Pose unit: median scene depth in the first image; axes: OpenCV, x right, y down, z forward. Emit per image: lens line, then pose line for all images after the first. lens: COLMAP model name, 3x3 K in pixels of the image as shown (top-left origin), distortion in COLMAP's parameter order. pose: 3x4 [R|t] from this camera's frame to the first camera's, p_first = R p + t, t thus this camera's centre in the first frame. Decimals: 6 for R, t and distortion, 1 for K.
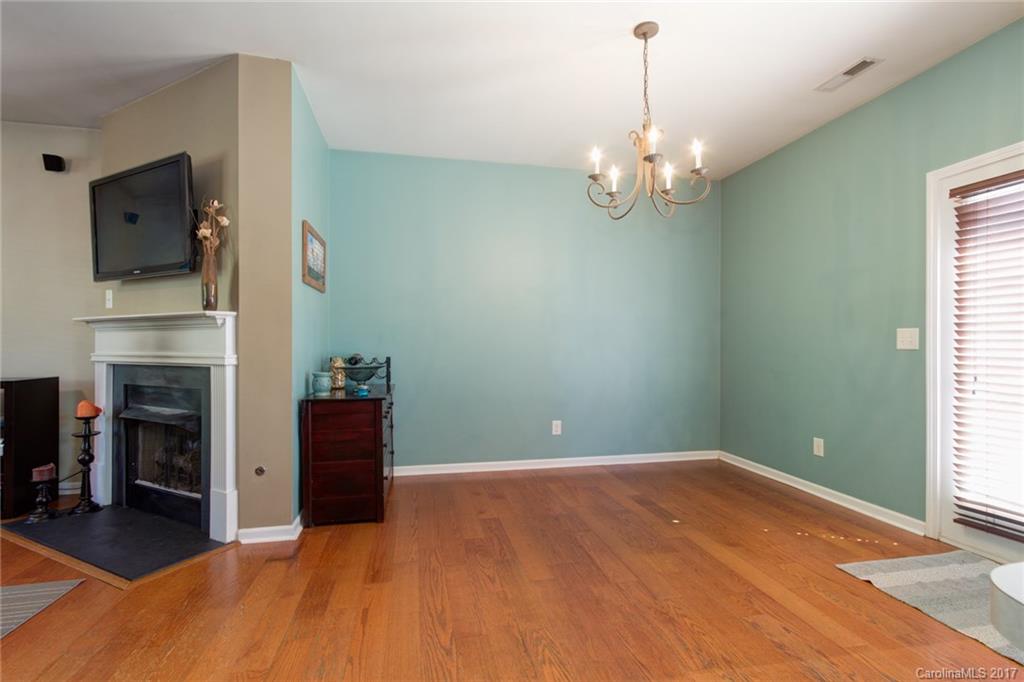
lens RADIAL K [[468.7, 0, 512.0], [0, 468.7, 341.0], [0, 0, 1]] dist [0.002094, 0.001398]
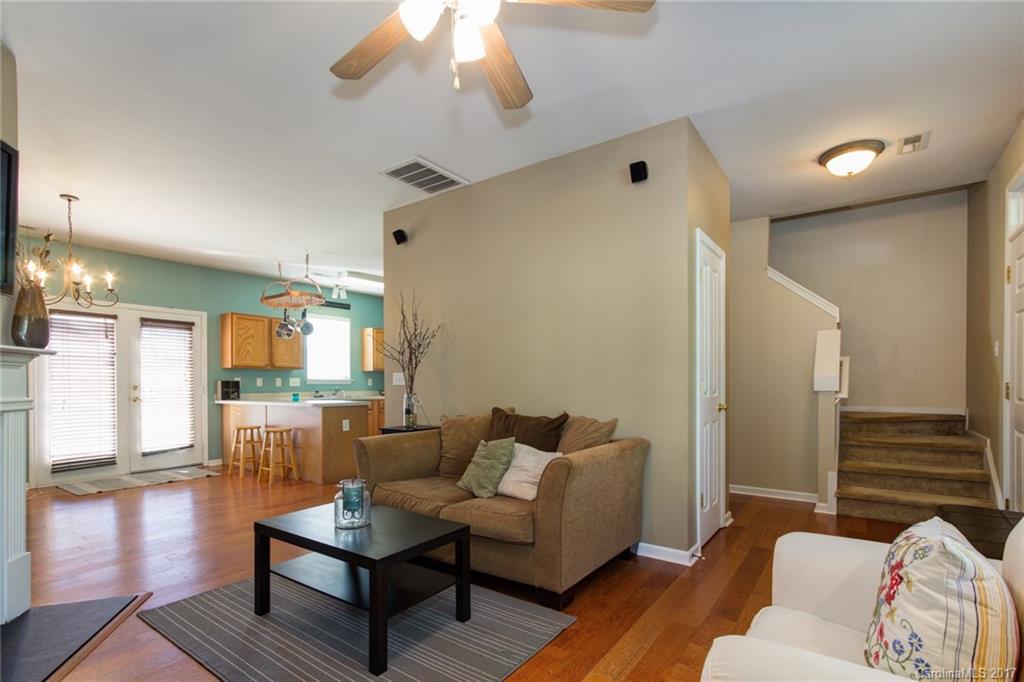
lens RADIAL K [[483.0, 0, 512.0], [0, 483.0, 386.8], [0, 0, 1]] dist [0.001079, 0.000256]
pose [[-0.678125, -0.003806, 0.734937, -1.816269], [-0.001045, 0.999991, 0.004214, 0.001631], [-0.734946, 0.002090, -0.678122, 0.898145]]
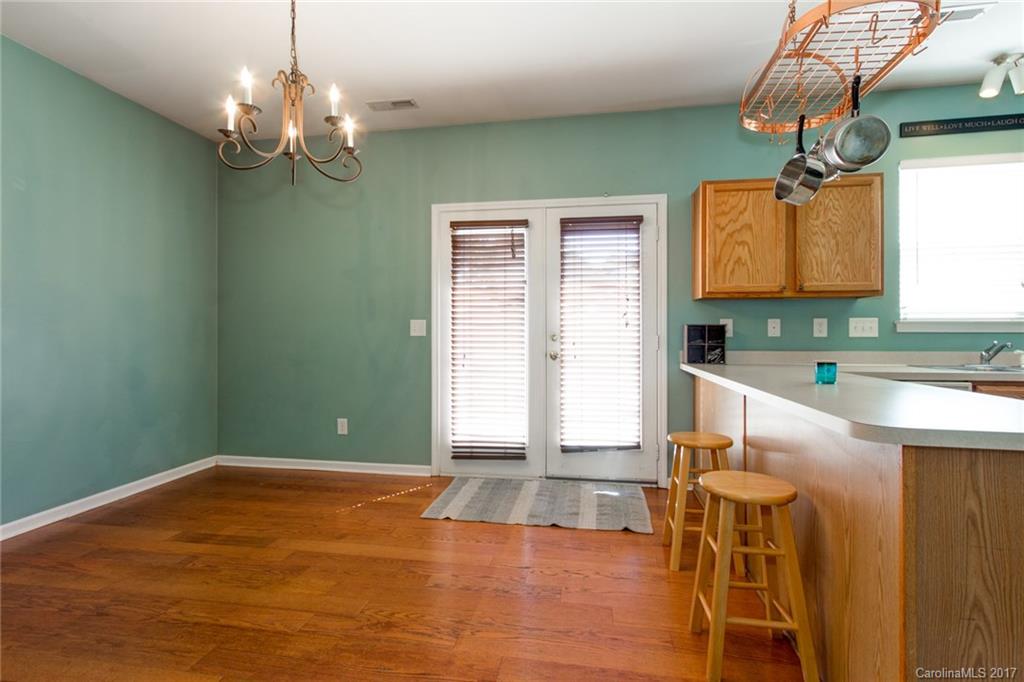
lens RADIAL K [[493.6, 0, 504.9], [0, 493.6, 329.5], [0, 0, 1]] dist [0.003668, 0.001358]
pose [[0.371362, 0.002751, 0.928484, -0.348798], [-0.005948, 0.999982, -0.000584, -0.001683], [-0.928469, -0.005306, 0.371372, 0.286785]]
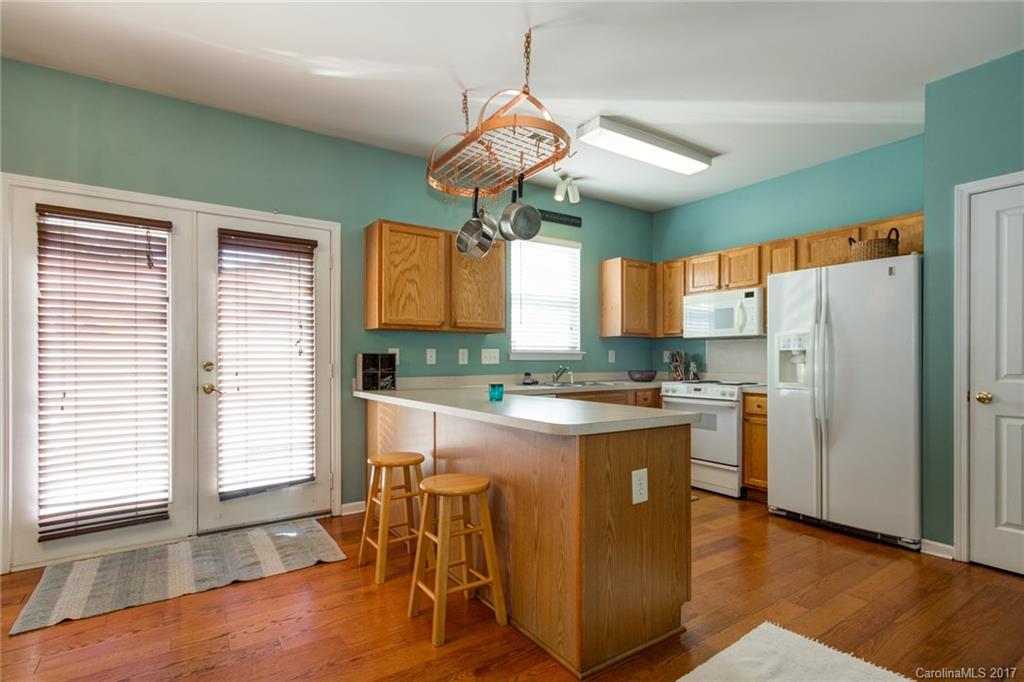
lens RADIAL K [[508.6, 0, 524.7], [0, 508.6, 358.8], [0, 0, 1]] dist [0.001097, 0.001841]
pose [[-0.394986, -0.002334, 0.918684, -0.416078], [-0.005989, 0.999982, -0.000034, -0.005542], [-0.918668, -0.005516, -0.394993, 0.458227]]
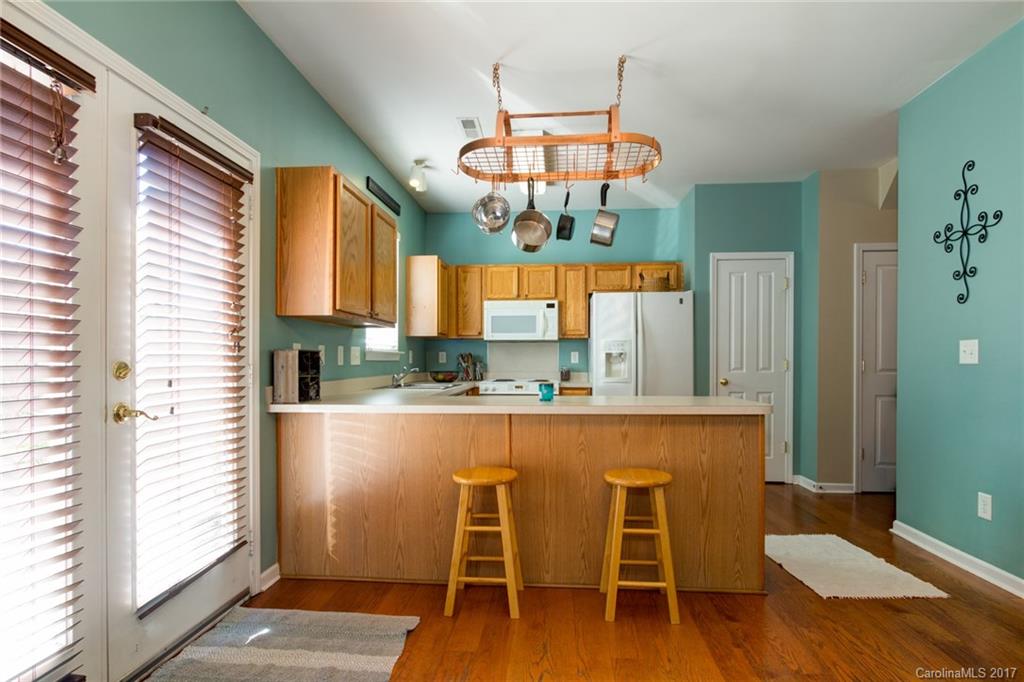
lens RADIAL K [[546.1, 0, 511.3], [0, 546.1, 363.1], [0, 0, 1]] dist [0.001431, 0.000258]
pose [[-0.958812, -0.002225, 0.284033, 0.317447], [-0.002944, 0.999993, -0.002106, 0.008269], [-0.284027, -0.002855, -0.958812, 1.172062]]
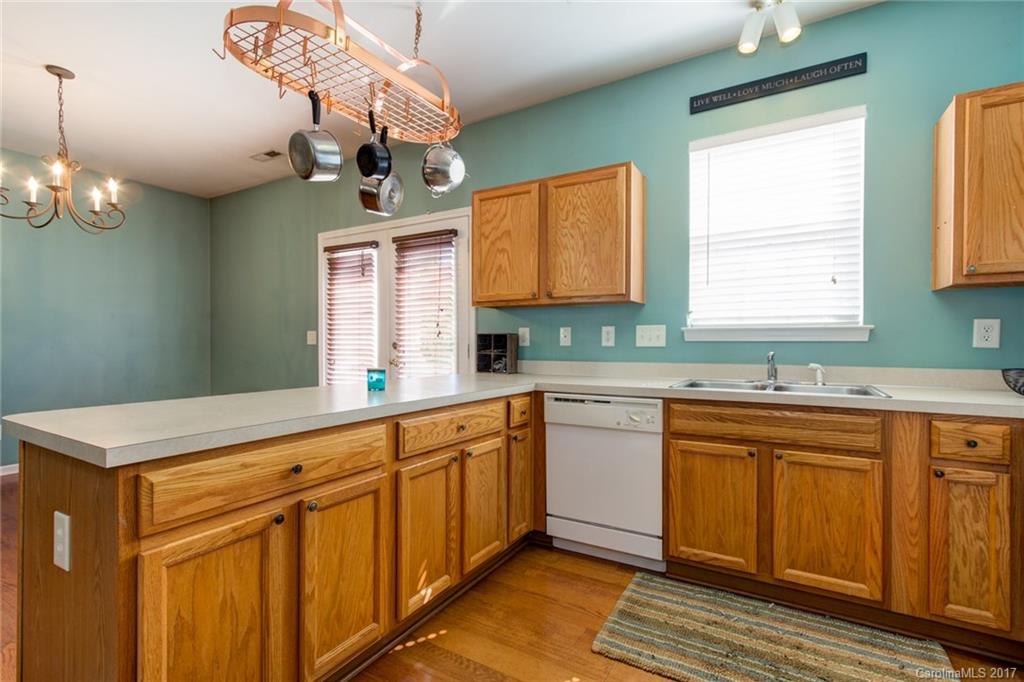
lens RADIAL K [[468.7, 0, 512.0], [0, 468.7, 341.0], [0, 0, 1]] dist [0.002094, 0.001398]
pose [[0.668395, -0.002307, 0.743803, 0.145953], [-0.002770, 0.999981, 0.005590, -0.005828], [-0.743801, -0.005797, 0.668376, -0.543113]]
